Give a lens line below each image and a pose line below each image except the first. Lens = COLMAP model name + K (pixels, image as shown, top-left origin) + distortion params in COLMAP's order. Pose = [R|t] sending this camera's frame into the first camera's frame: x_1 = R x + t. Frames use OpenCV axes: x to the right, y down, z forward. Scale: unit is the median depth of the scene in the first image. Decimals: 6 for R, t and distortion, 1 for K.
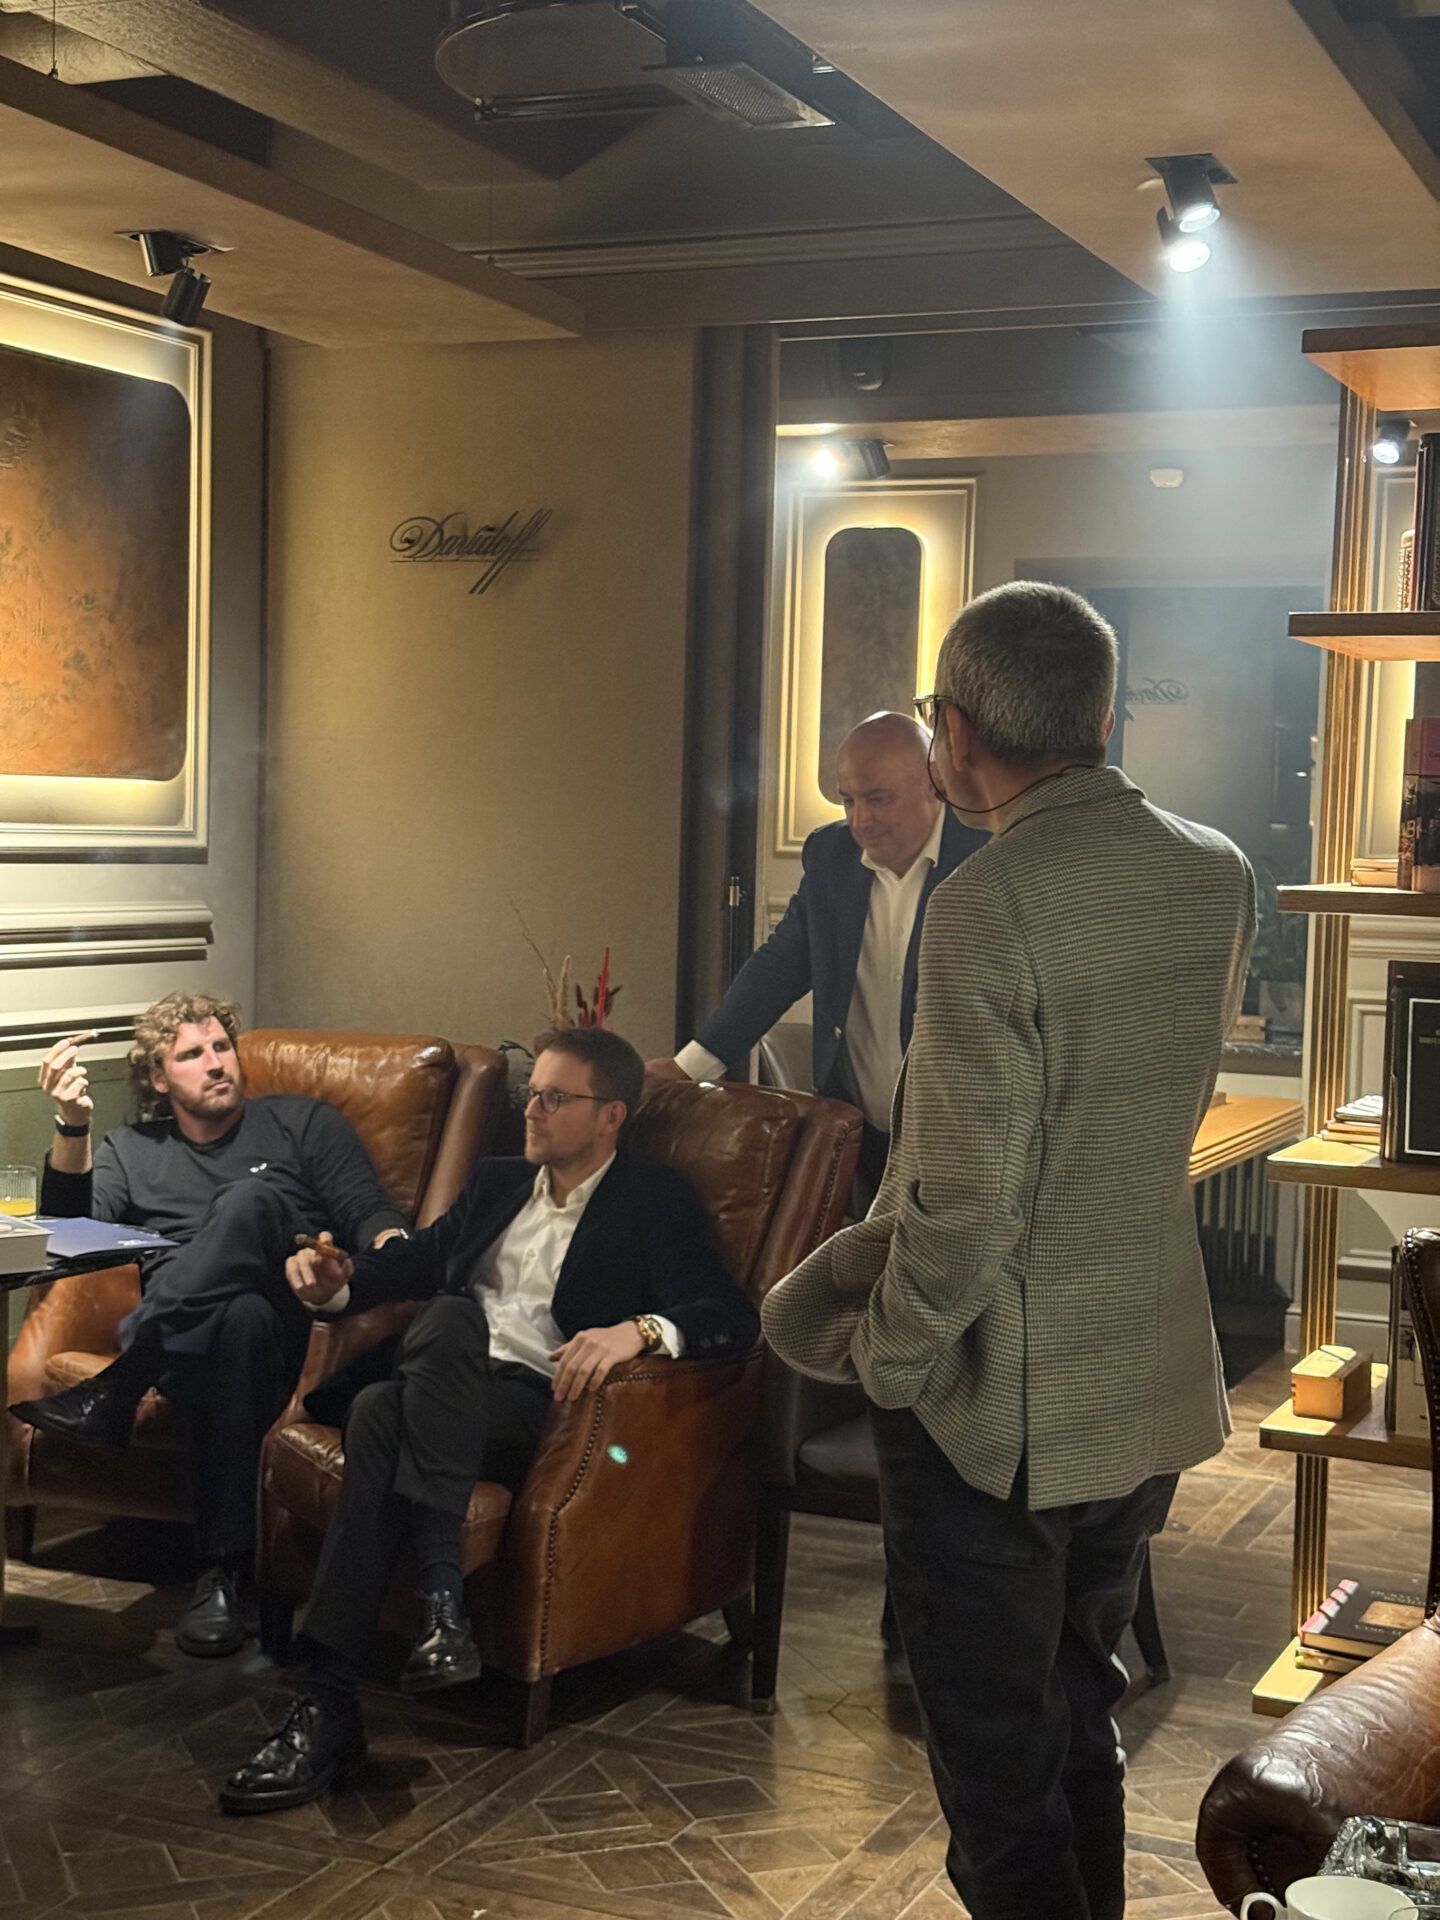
lens RADIAL K [[2685.0, 0, 720.0], [0, 2685.0, 960.0], [0, 0, 1]] dist [0.199065, -0.444995]
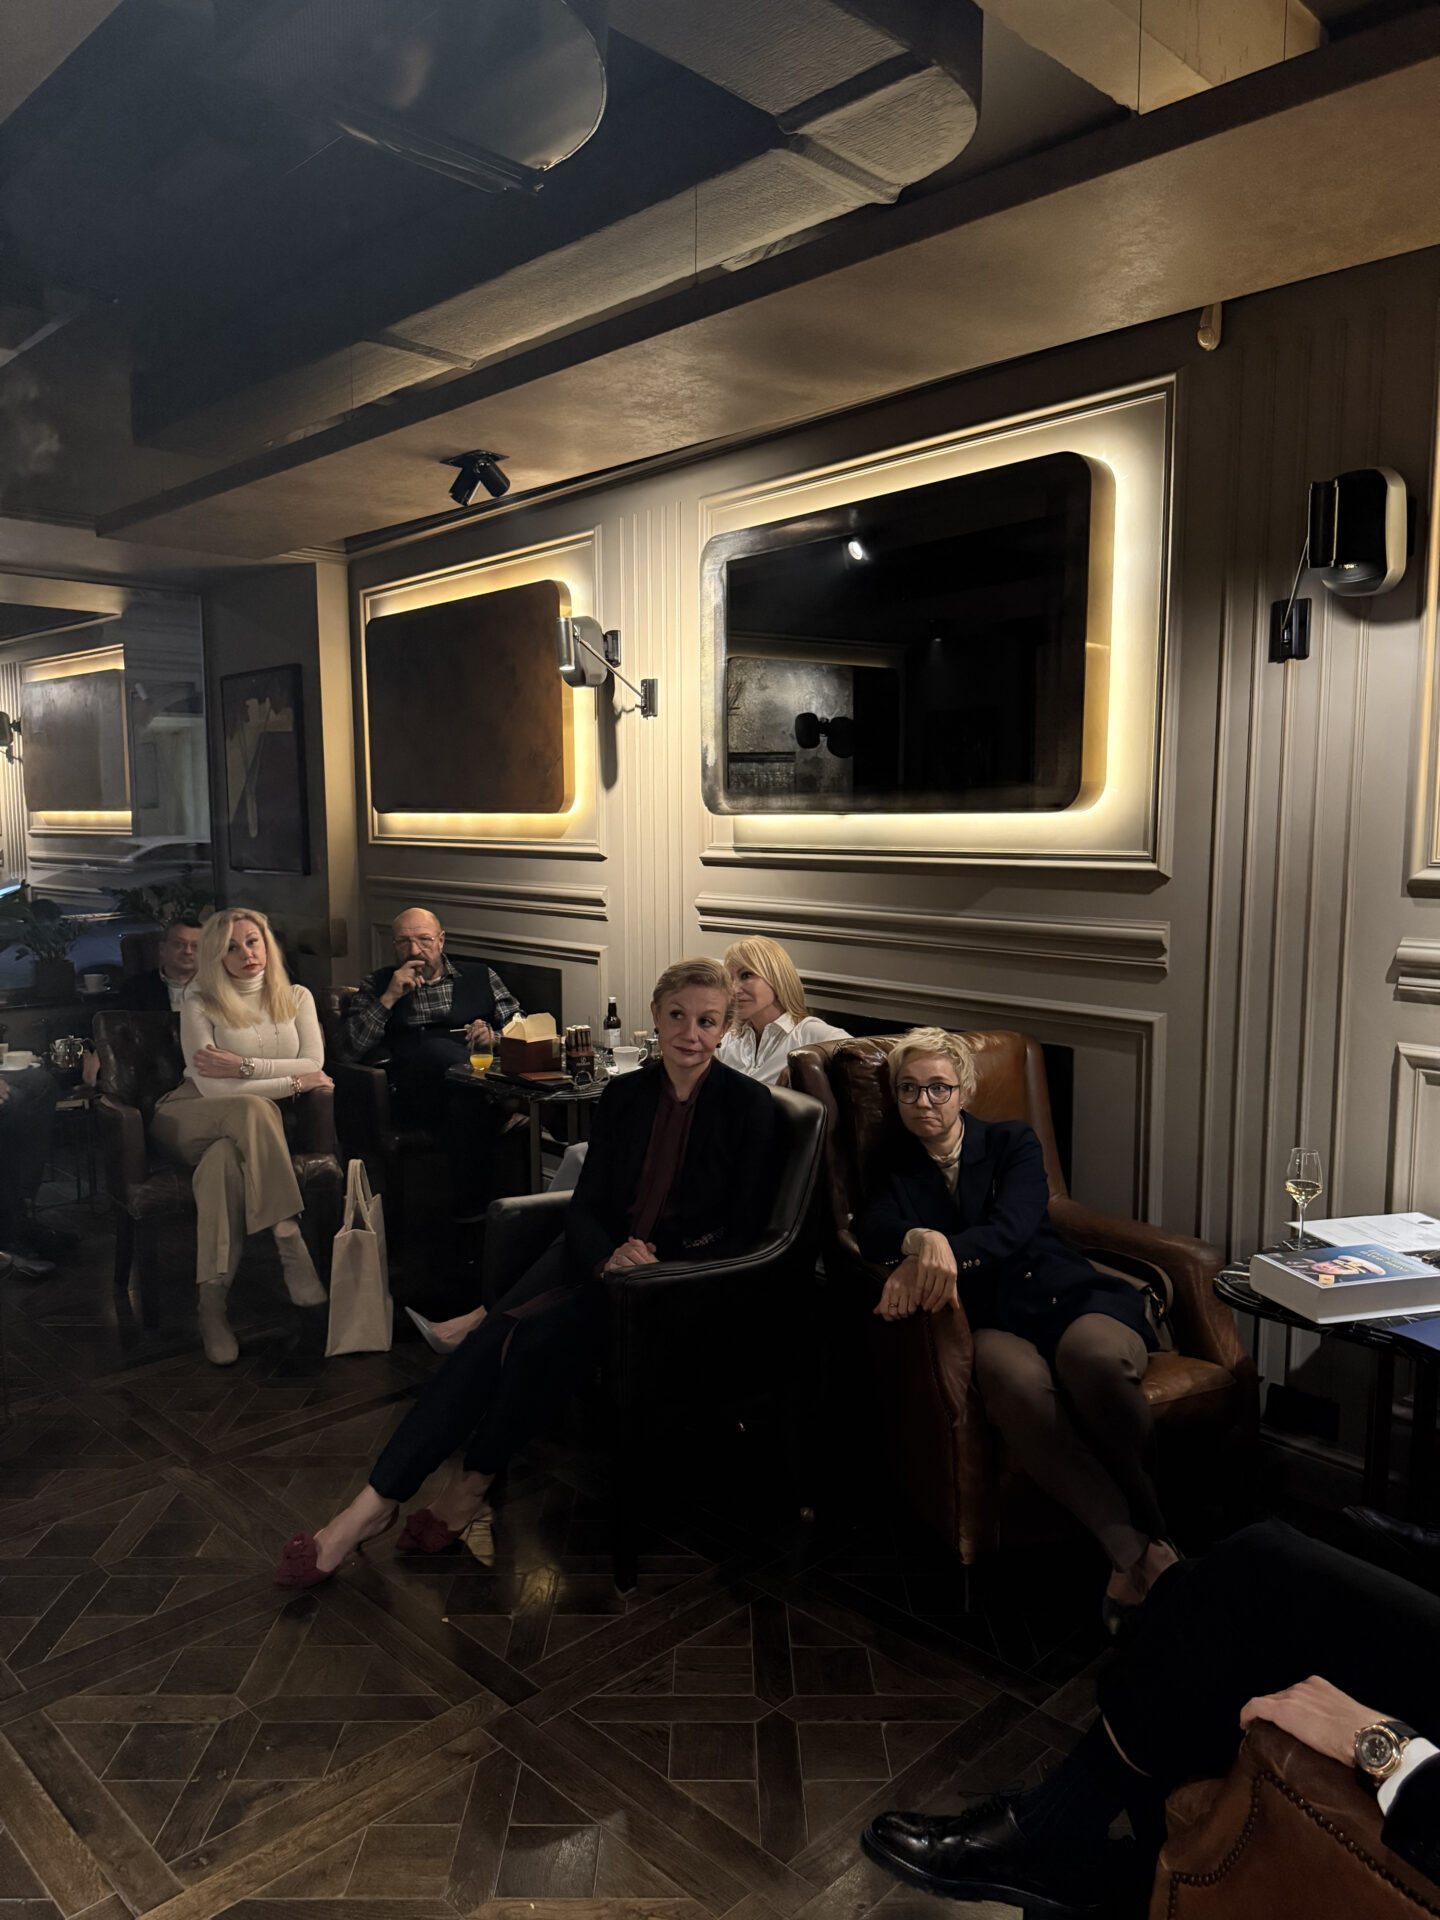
lens RADIAL K [[1354.1, 0, 720.0], [0, 1354.1, 960.0], [0, 0, 1]] dist [0.068688, -0.069883]
pose [[-0.363311, 0.055909, -0.929989, 0.227188], [-0.070256, 0.993712, 0.087186, -0.032470], [0.929015, 0.097013, -0.357098, 0.790907]]
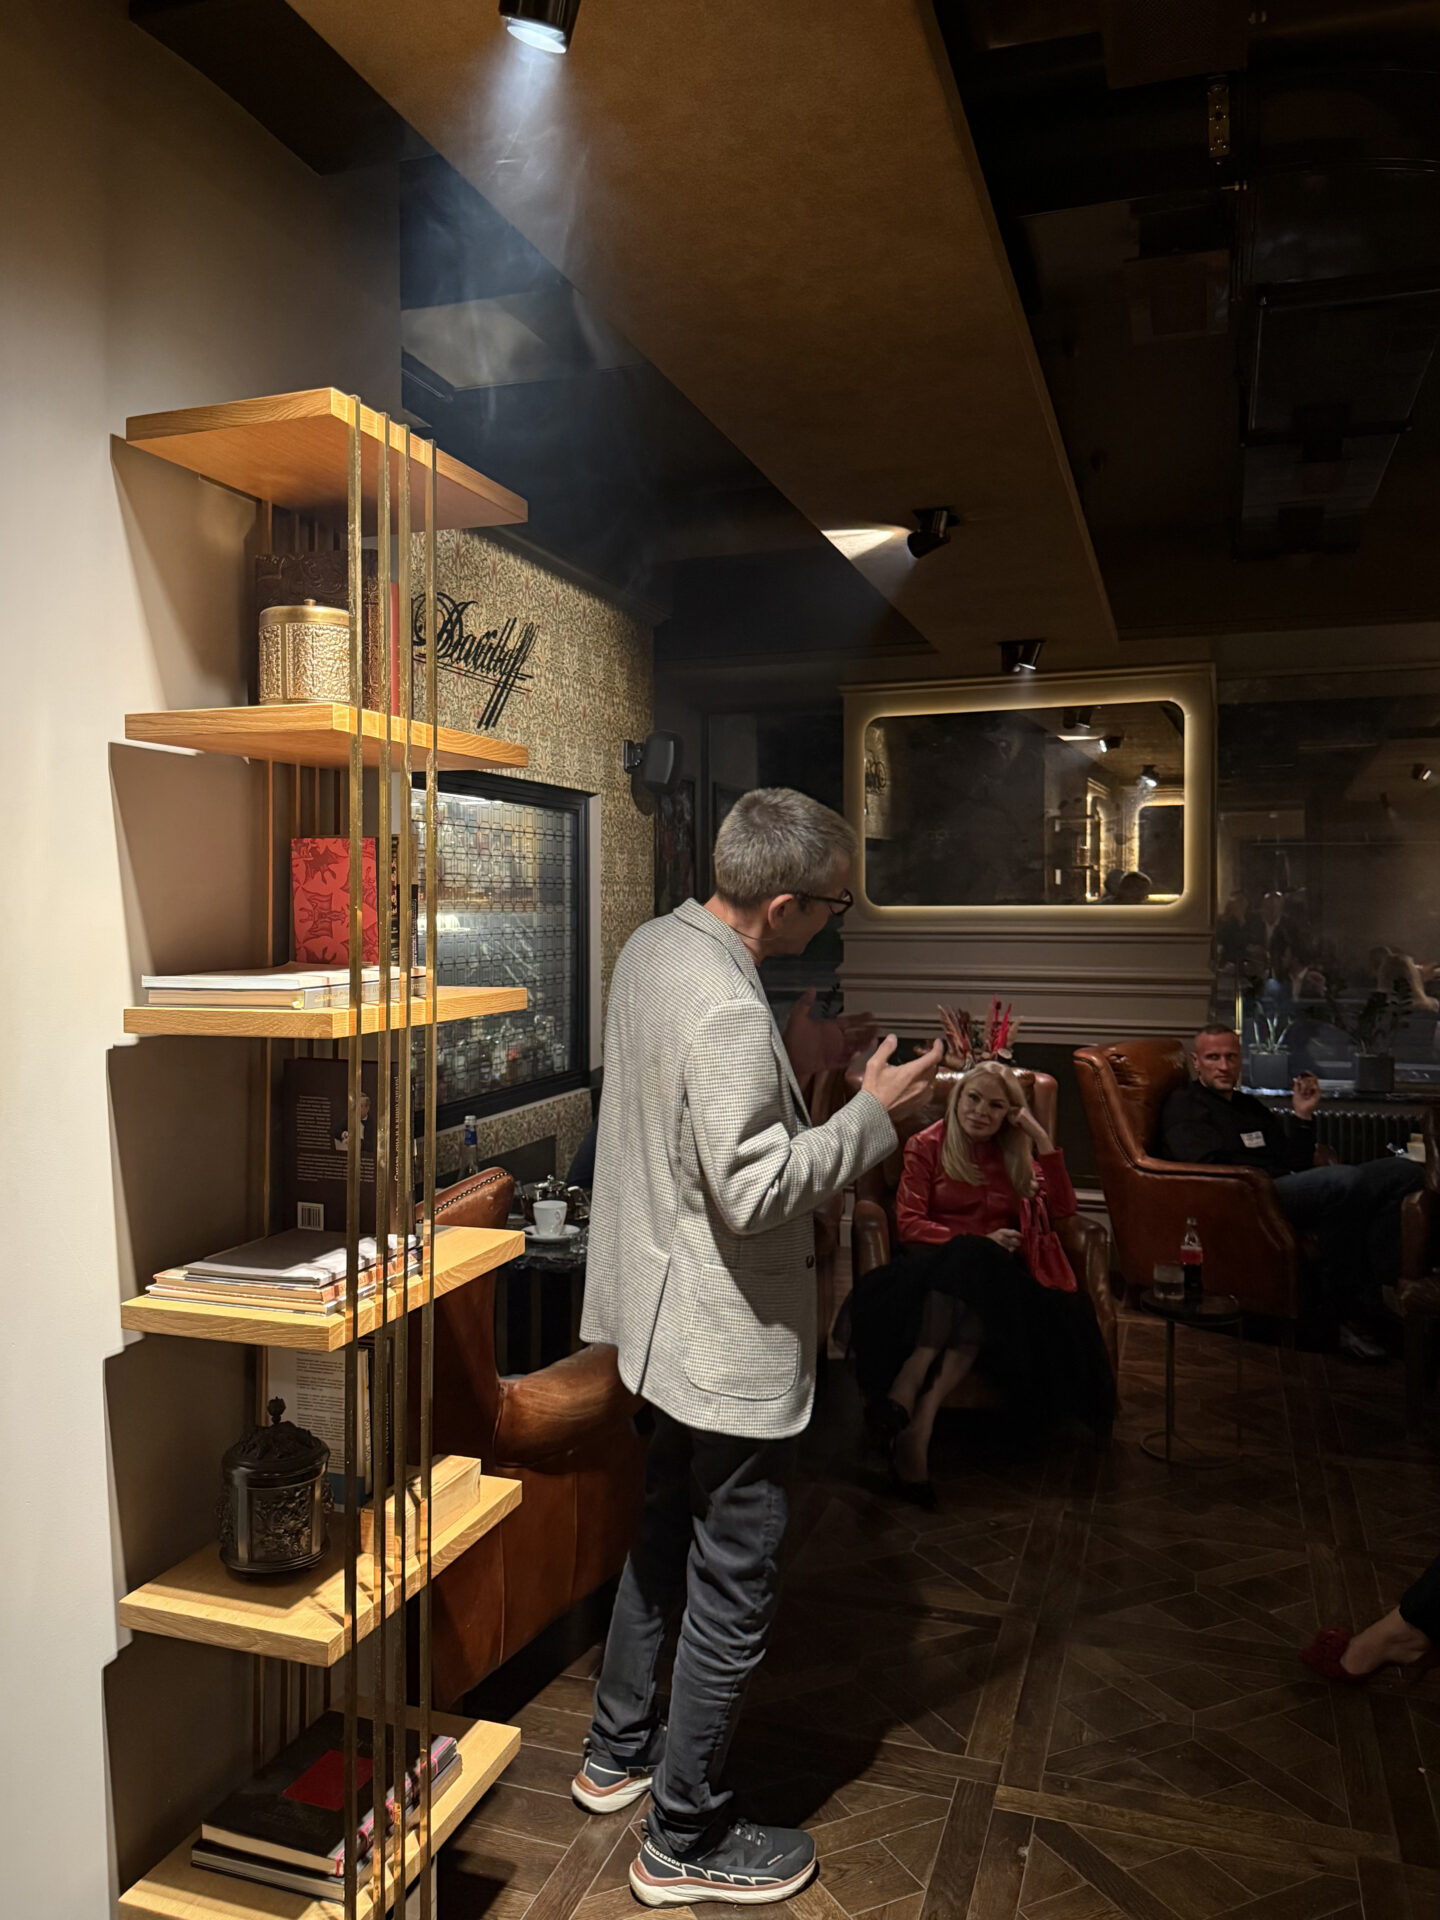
lens RADIAL K [[1483.9, 0, 670.7], [0, 1483.9, 953.7], [0, 0, 1]] dist [0.061634, -0.001519]
pose [[-0.996825, -0.033842, -0.072073, 0.127109], [-0.040287, 0.995133, 0.089933, -0.055361], [0.068679, 0.092551, -0.993337, 0.993141]]
